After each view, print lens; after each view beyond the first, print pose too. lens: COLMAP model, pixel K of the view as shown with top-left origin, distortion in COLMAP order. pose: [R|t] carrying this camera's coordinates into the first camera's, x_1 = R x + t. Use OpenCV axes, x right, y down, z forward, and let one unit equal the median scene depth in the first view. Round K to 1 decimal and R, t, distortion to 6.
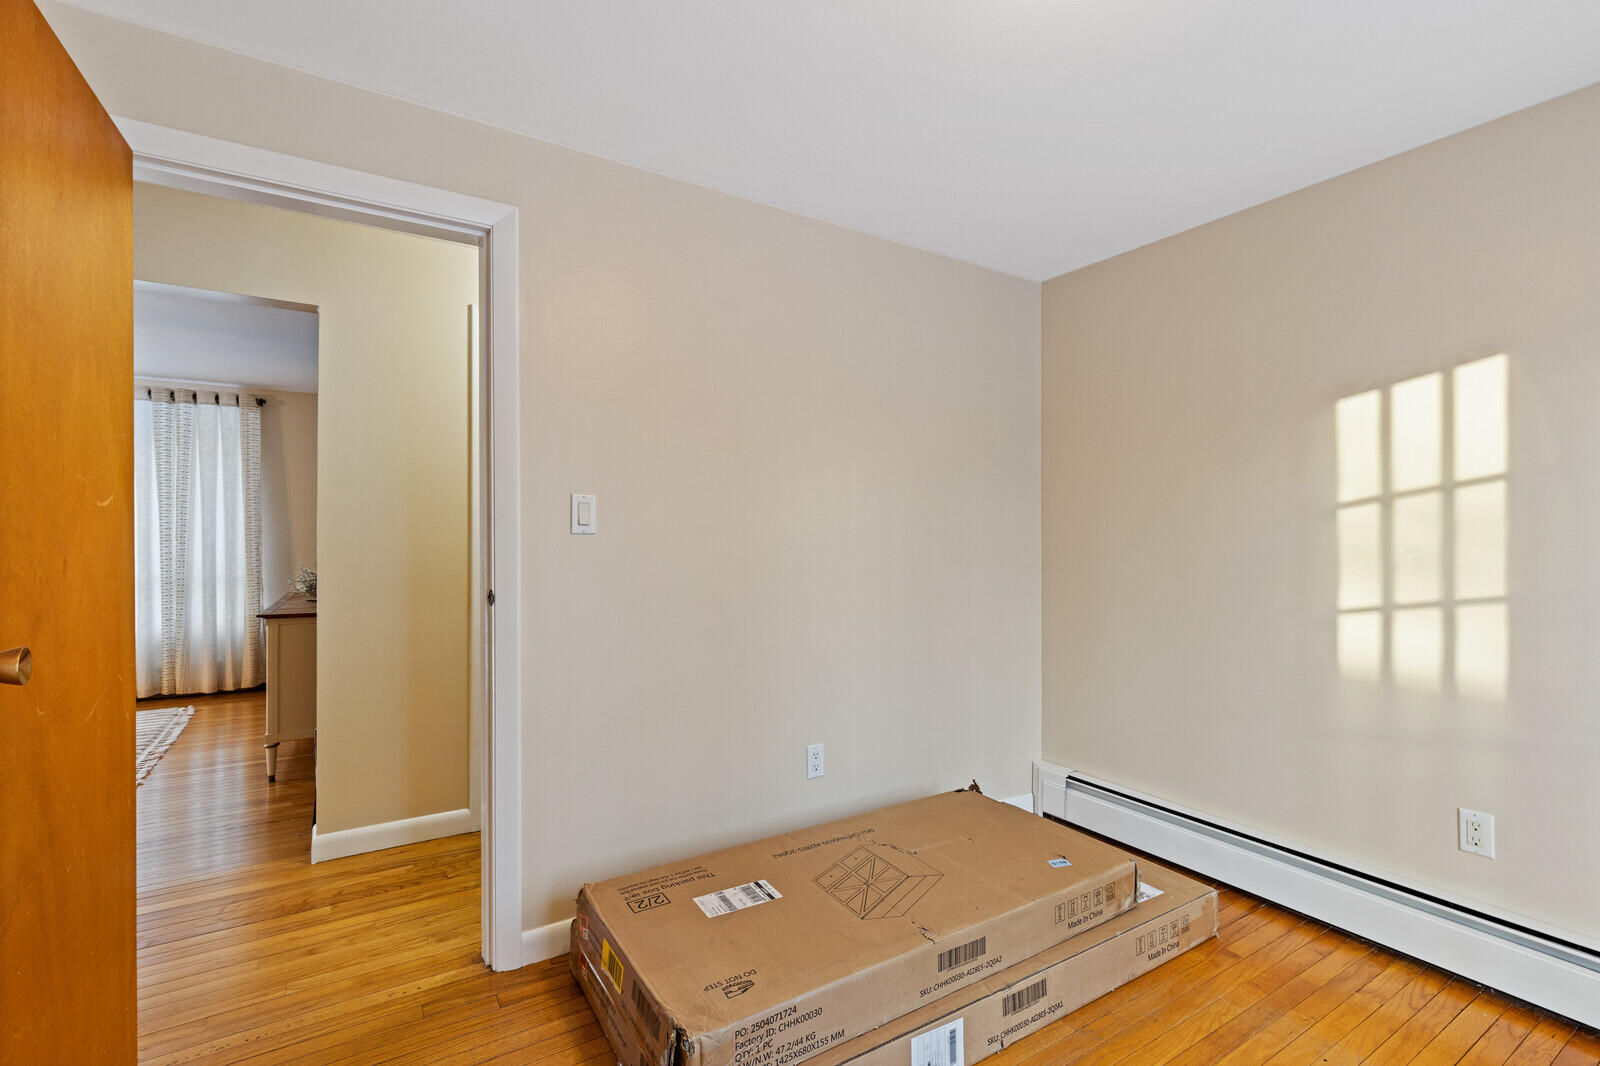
lens RADIAL K [[730.8, 0, 790.4], [0, 730.8, 516.5], [0, 0, 1]] dist [0.001992, -0.003708]
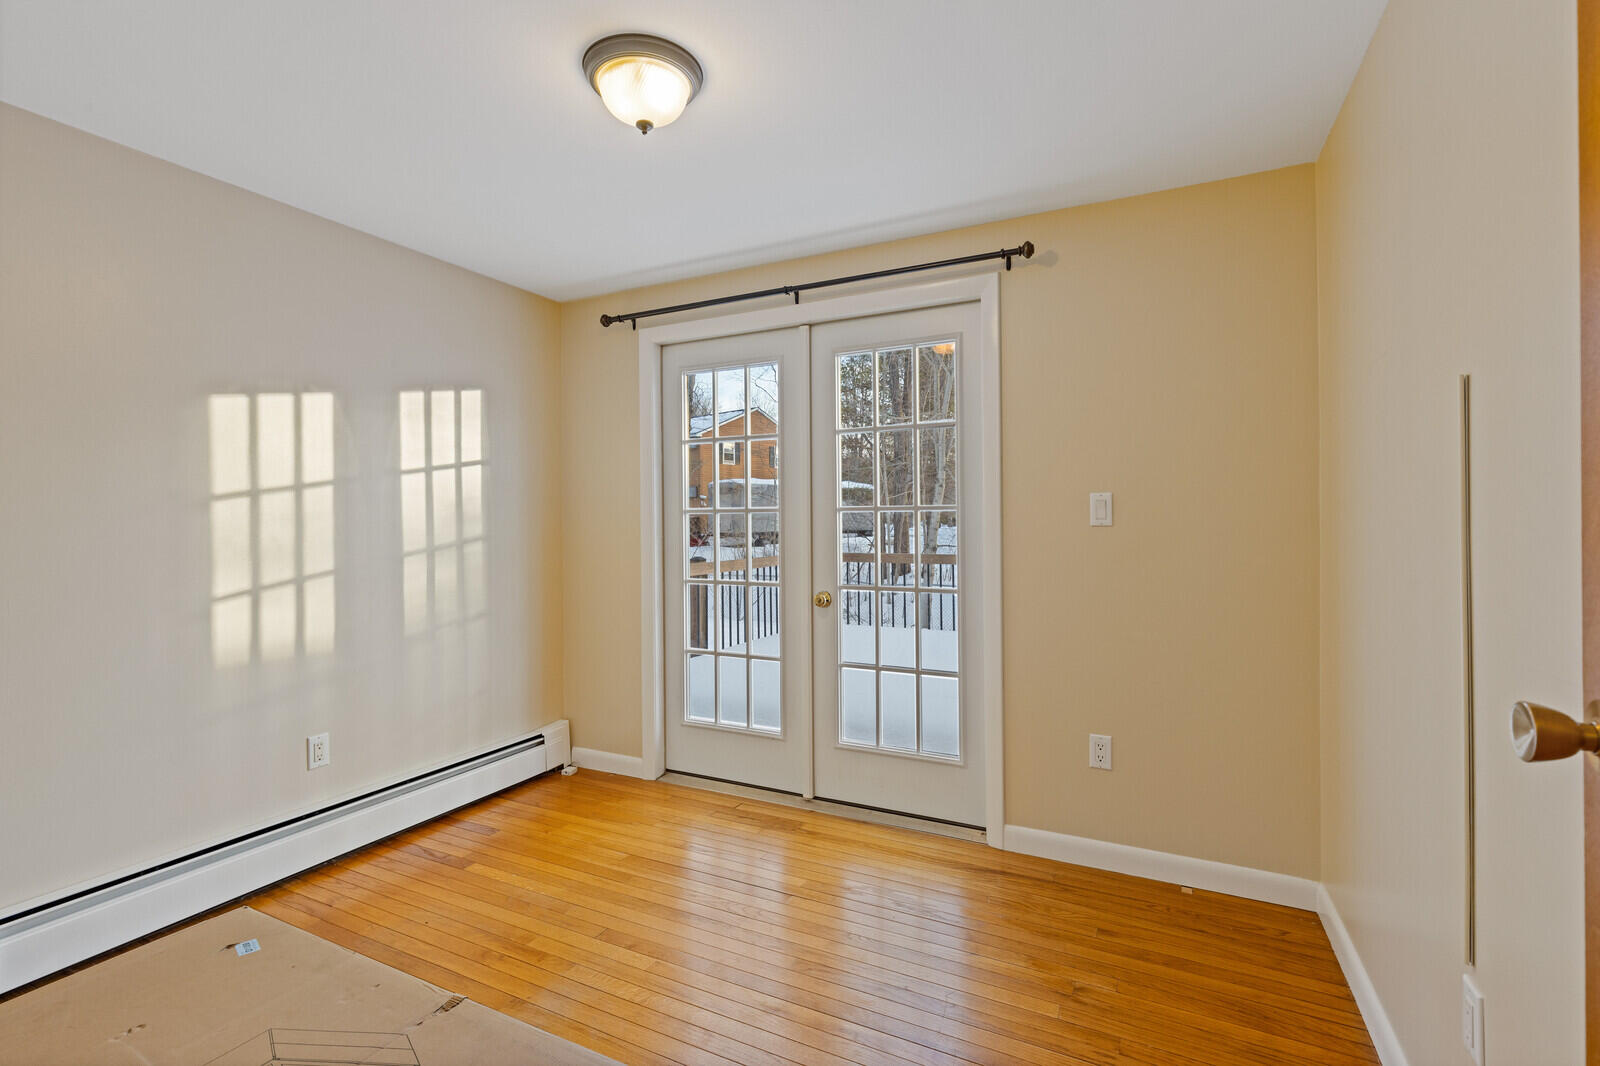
lens RADIAL K [[730.8, 0, 790.4], [0, 730.8, 516.5], [0, 0, 1]] dist [0.001992, -0.003708]
pose [[-0.541016, 0.002533, 0.841009, -0.590615], [-0.025279, 0.999495, -0.019272, 0.012356], [-0.840633, -0.031686, -0.540678, 0.939989]]
